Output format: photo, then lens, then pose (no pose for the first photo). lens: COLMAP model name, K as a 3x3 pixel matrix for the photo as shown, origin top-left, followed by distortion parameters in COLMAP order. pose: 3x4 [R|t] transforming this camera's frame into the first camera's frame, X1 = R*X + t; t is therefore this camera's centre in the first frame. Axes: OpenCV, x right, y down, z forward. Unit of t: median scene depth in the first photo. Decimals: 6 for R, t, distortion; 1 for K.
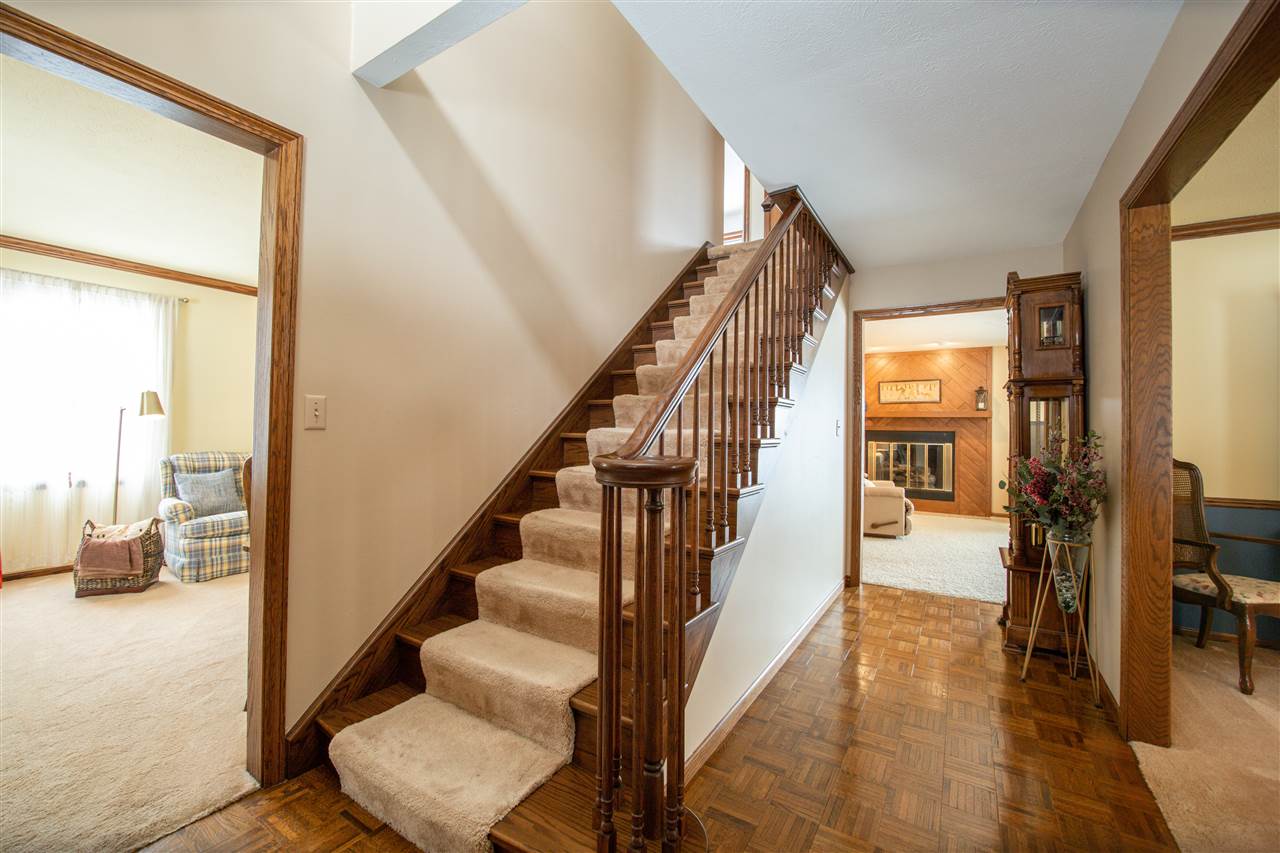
lens RADIAL K [[520.6, 0, 644.7], [0, 520.6, 429.4], [0, 0, 1]] dist [0.001879, 0.000257]
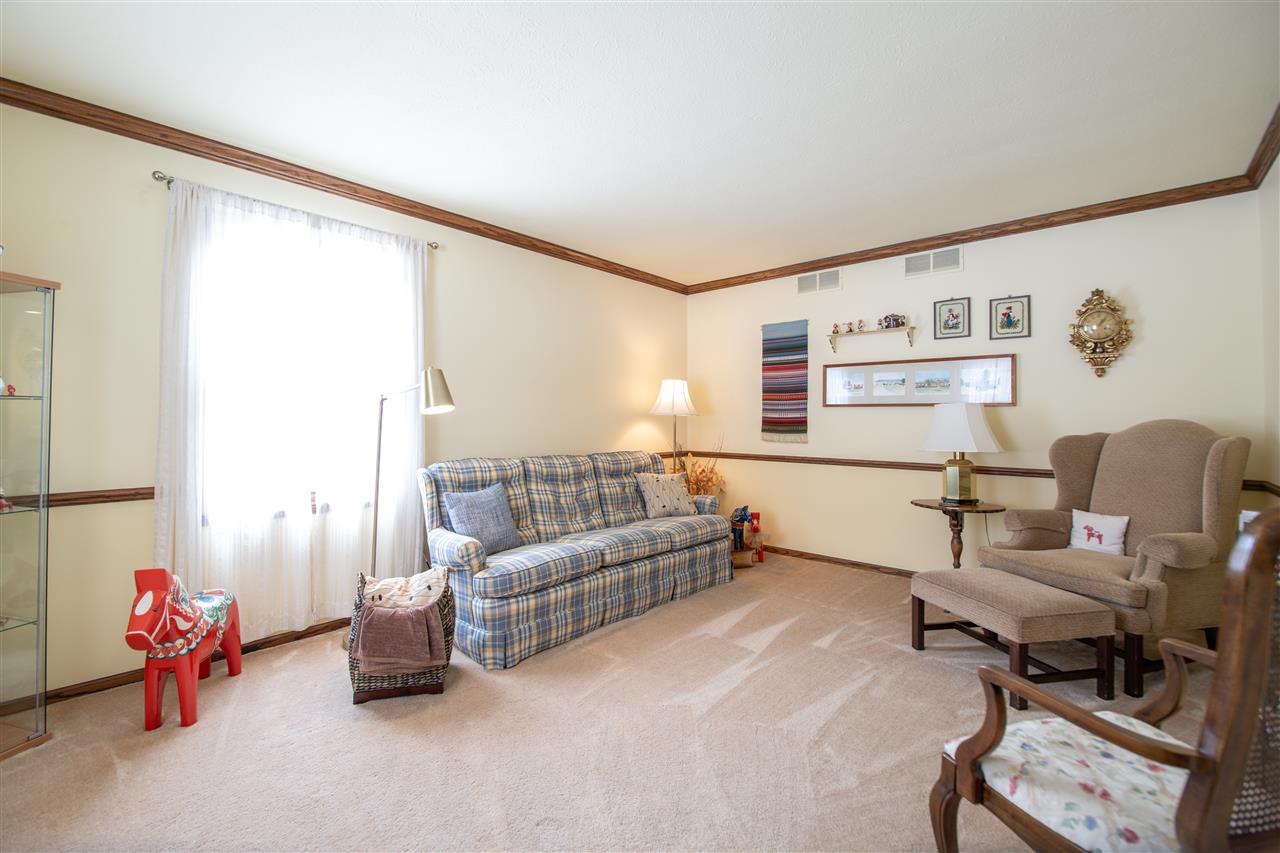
lens RADIAL K [[520.6, 0, 636.4], [0, 520.6, 418.6], [0, 0, 1]] dist [0.001879, 0.000257]
pose [[0.990149, -0.014524, -0.139261, -0.585669], [0.014524, 0.999894, -0.001015, -0.007511], [0.139261, -0.001017, 0.990255, 0.382353]]
